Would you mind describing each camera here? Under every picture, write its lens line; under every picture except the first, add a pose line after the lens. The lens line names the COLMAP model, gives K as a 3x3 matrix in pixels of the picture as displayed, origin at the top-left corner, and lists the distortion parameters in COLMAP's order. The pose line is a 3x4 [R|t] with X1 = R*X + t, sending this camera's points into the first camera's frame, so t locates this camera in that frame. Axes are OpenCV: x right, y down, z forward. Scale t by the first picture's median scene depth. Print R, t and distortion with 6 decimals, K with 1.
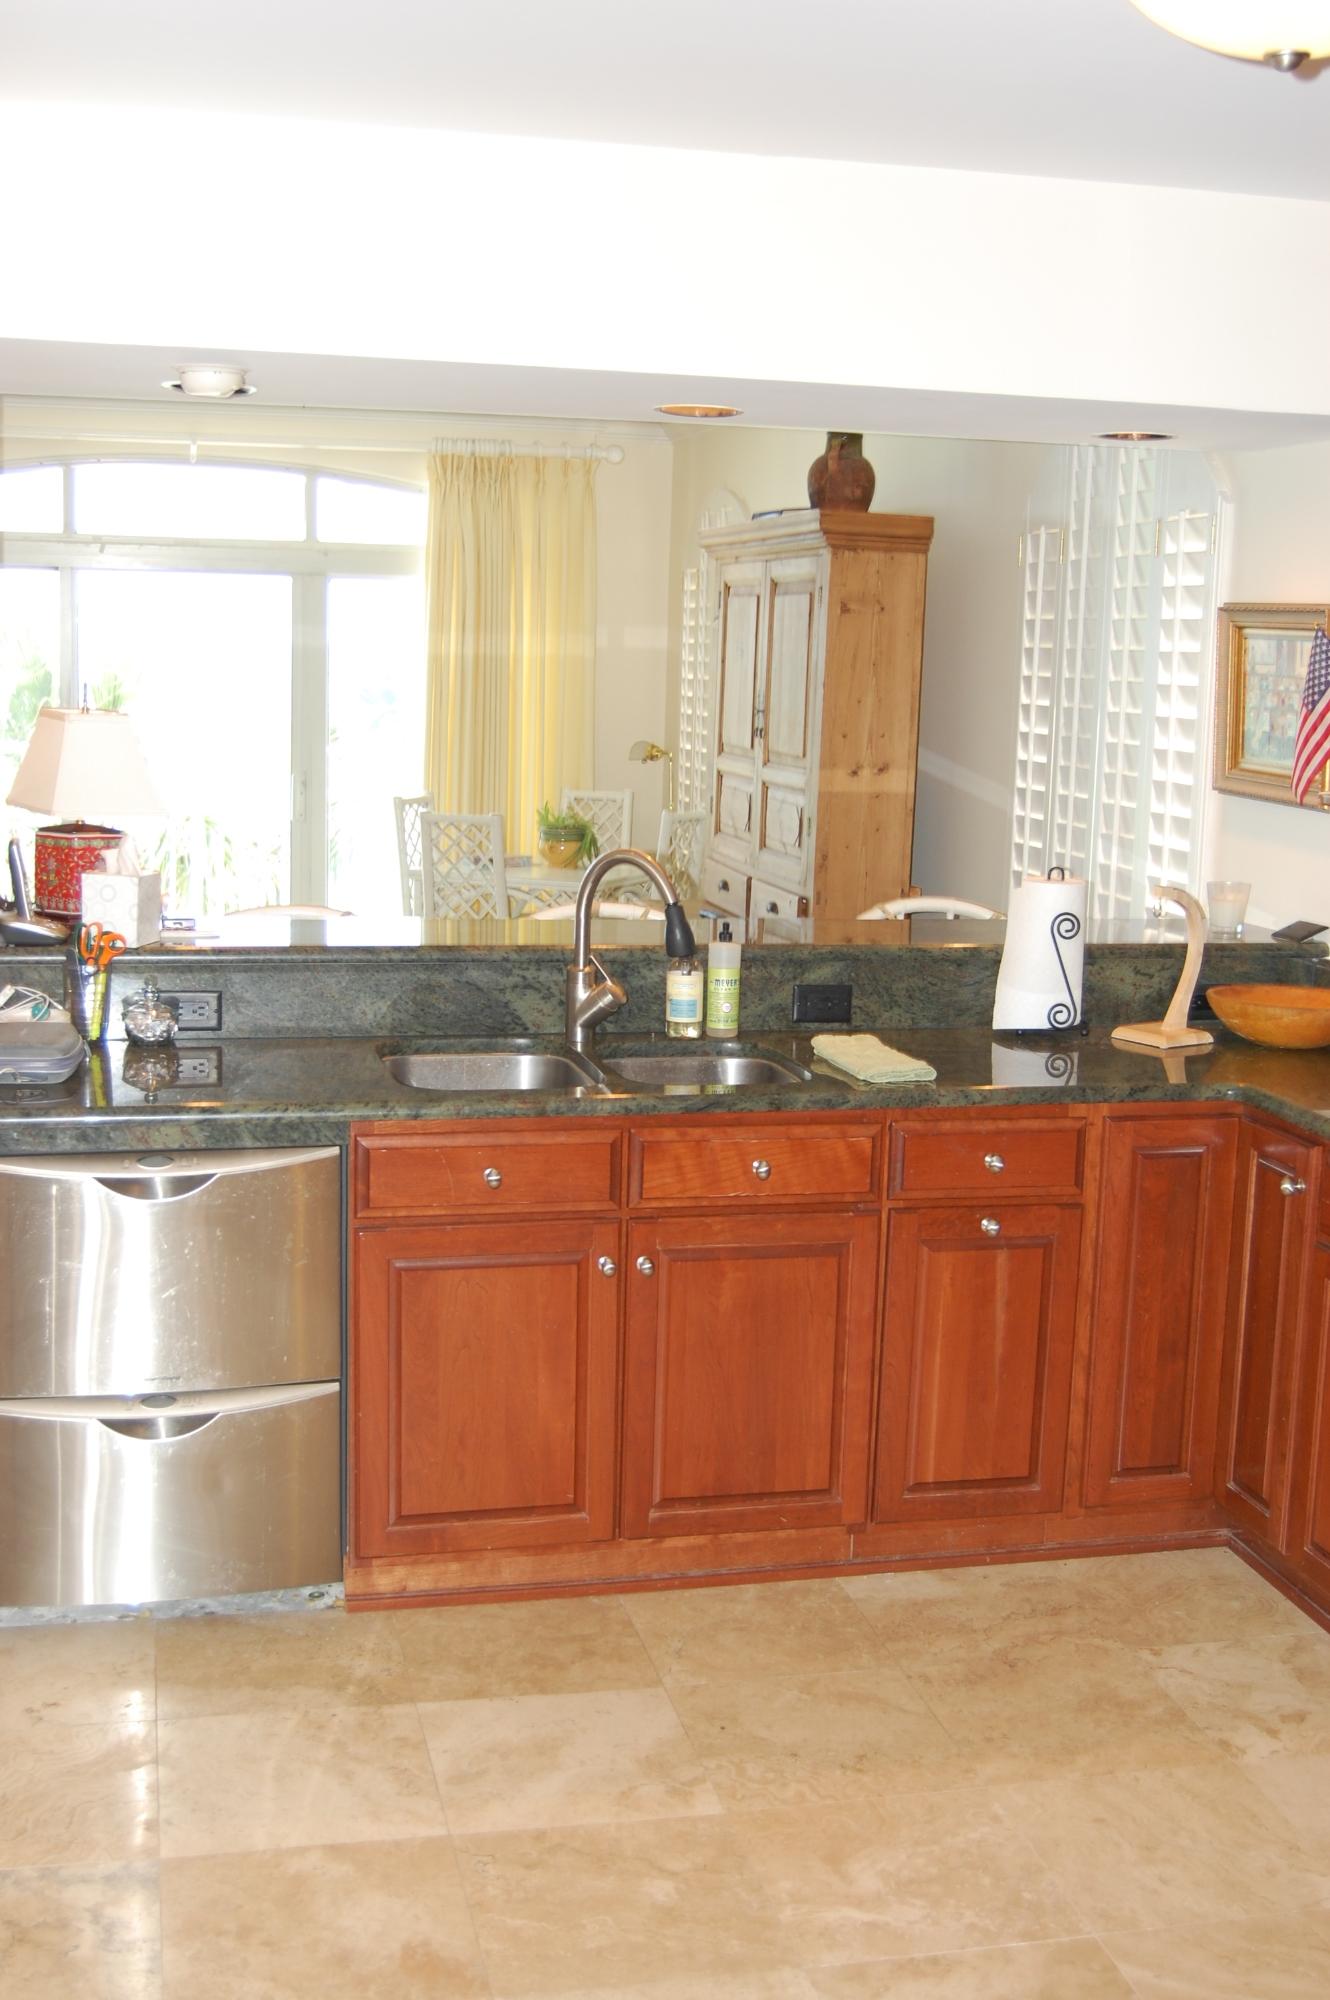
lens RADIAL K [[2231.0, 0, 665.0], [0, 2231.0, 1000.0], [0, 0, 1]] dist [-0.077171, 0.031895]
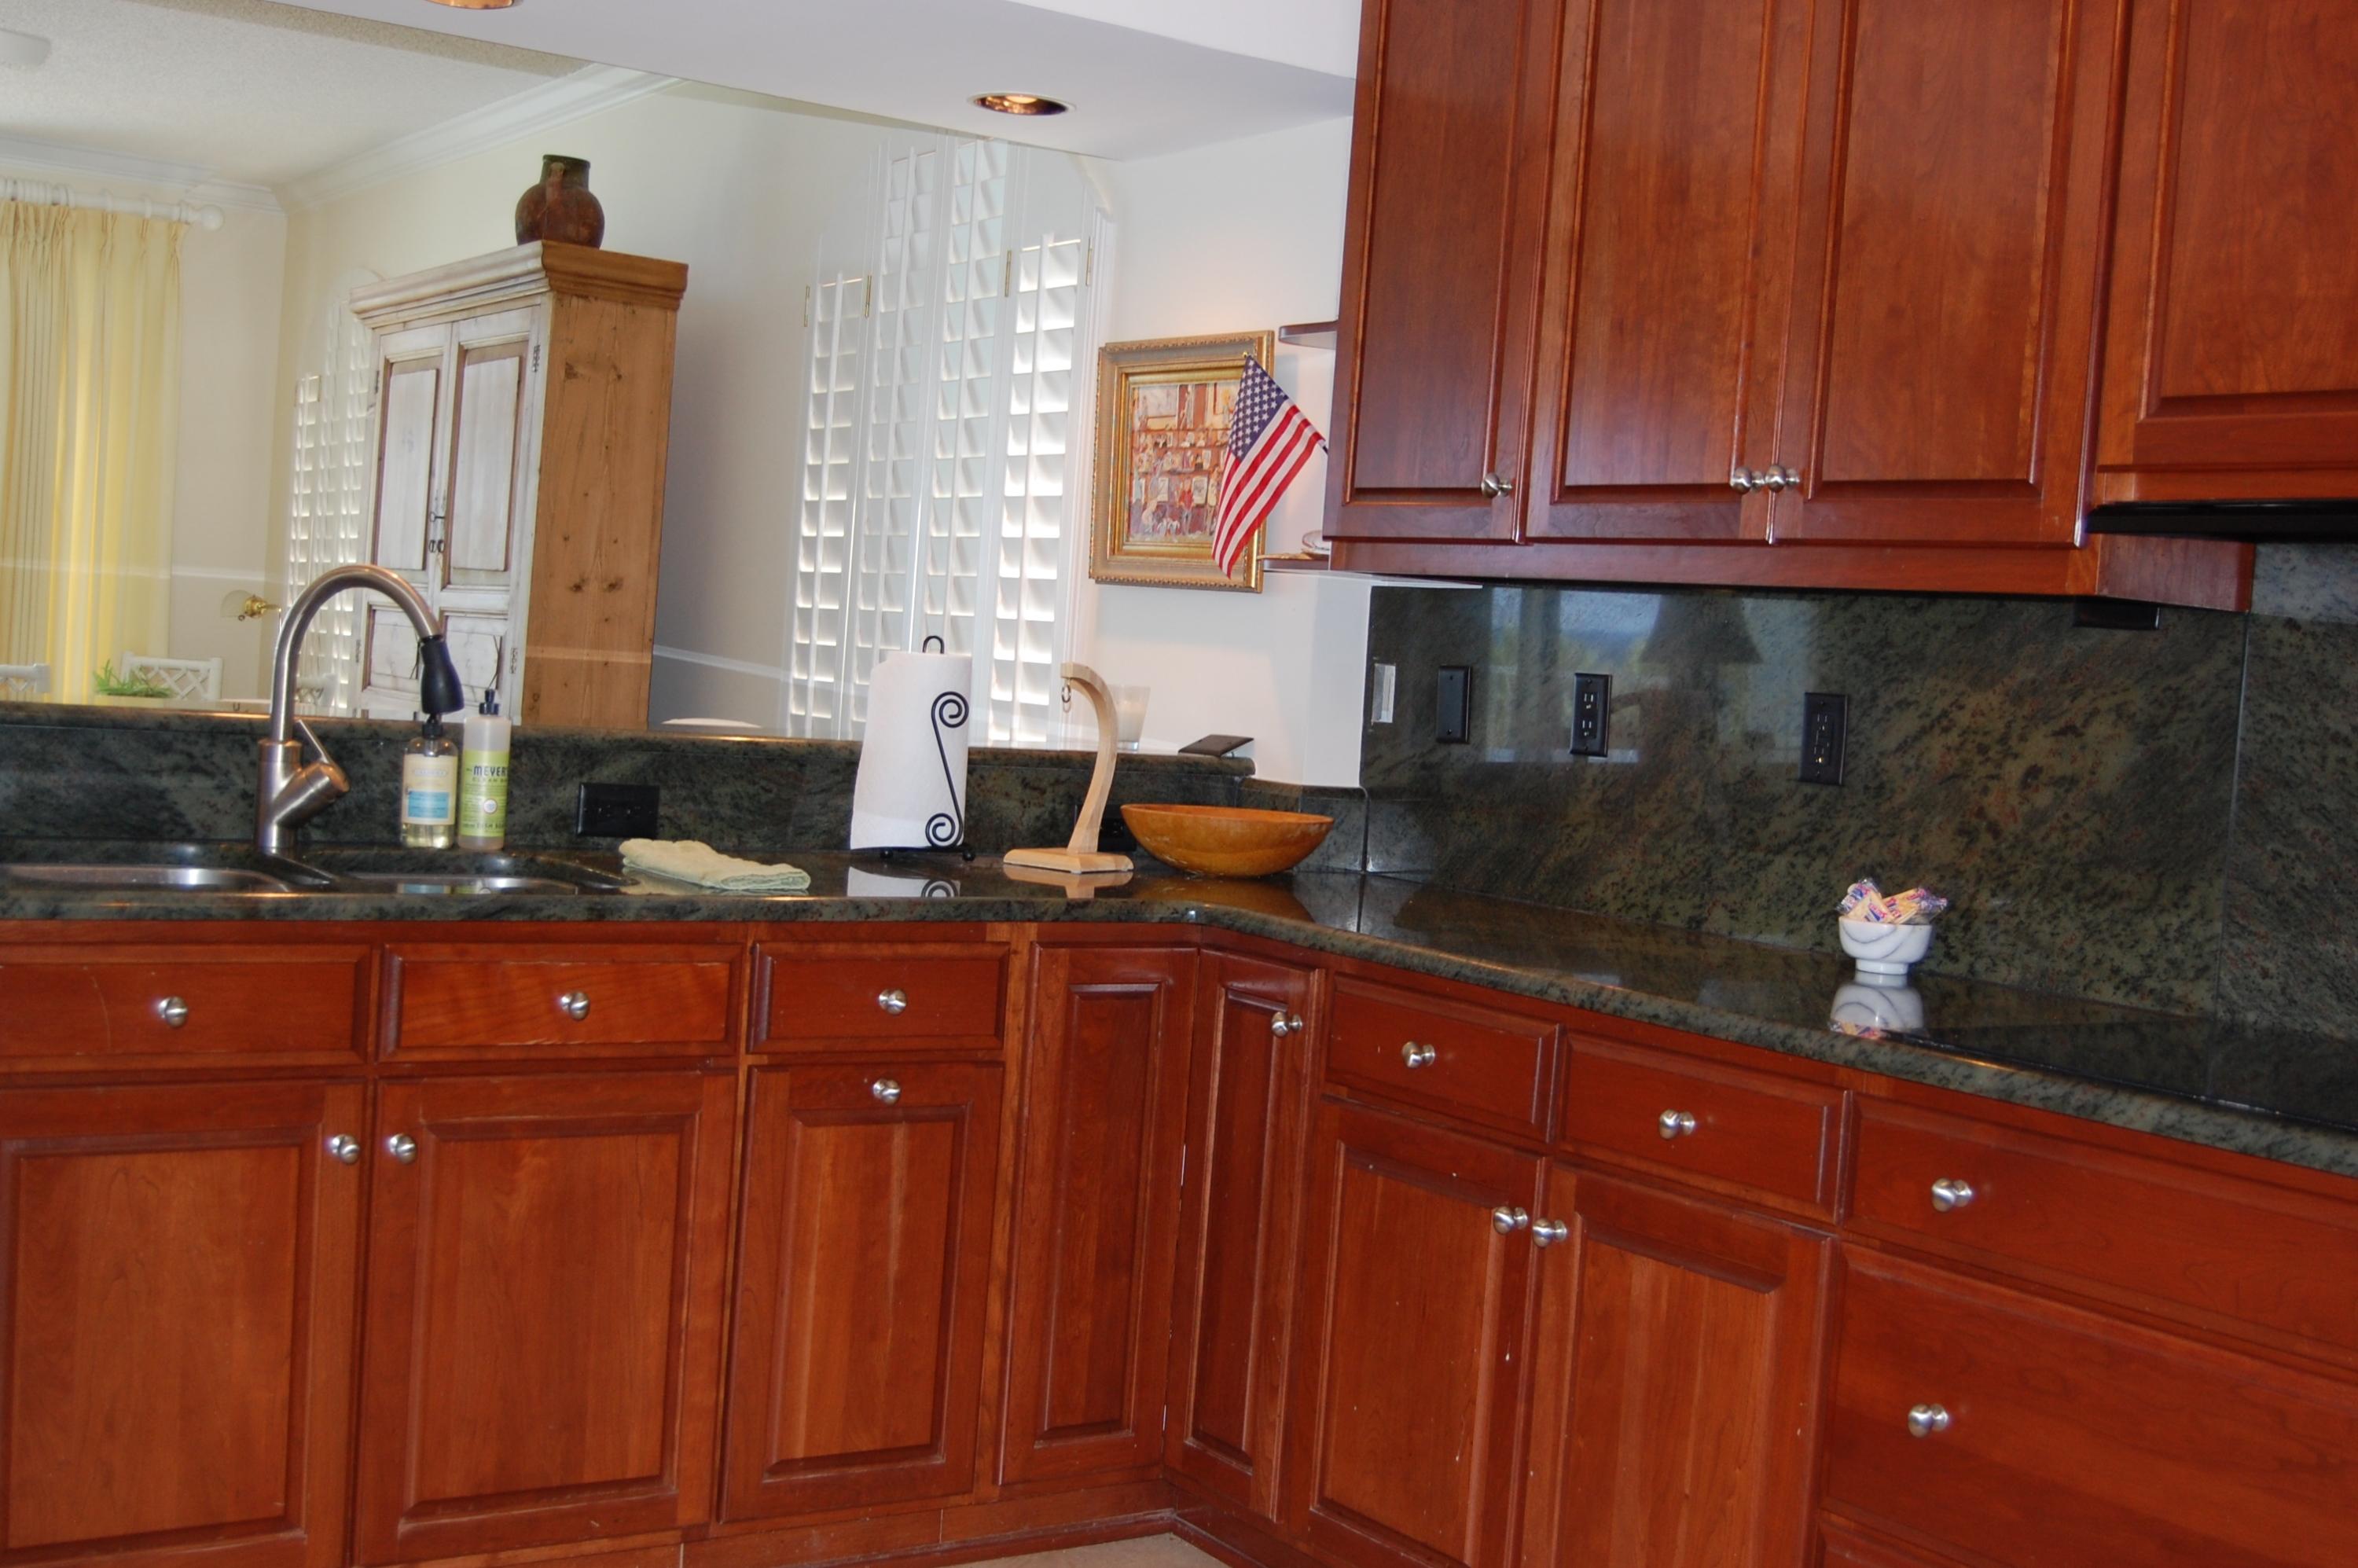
lens RADIAL K [[2630.3, 0, 1182.0], [0, 2630.3, 811.9], [0, 0, 1]] dist [-0.077171, 0.031895]
pose [[0.931814, 0.020333, 0.362366, -0.072356], [0.010128, 0.996584, -0.081962, 0.079607], [-0.362795, 0.080043, 0.928425, 0.160892]]
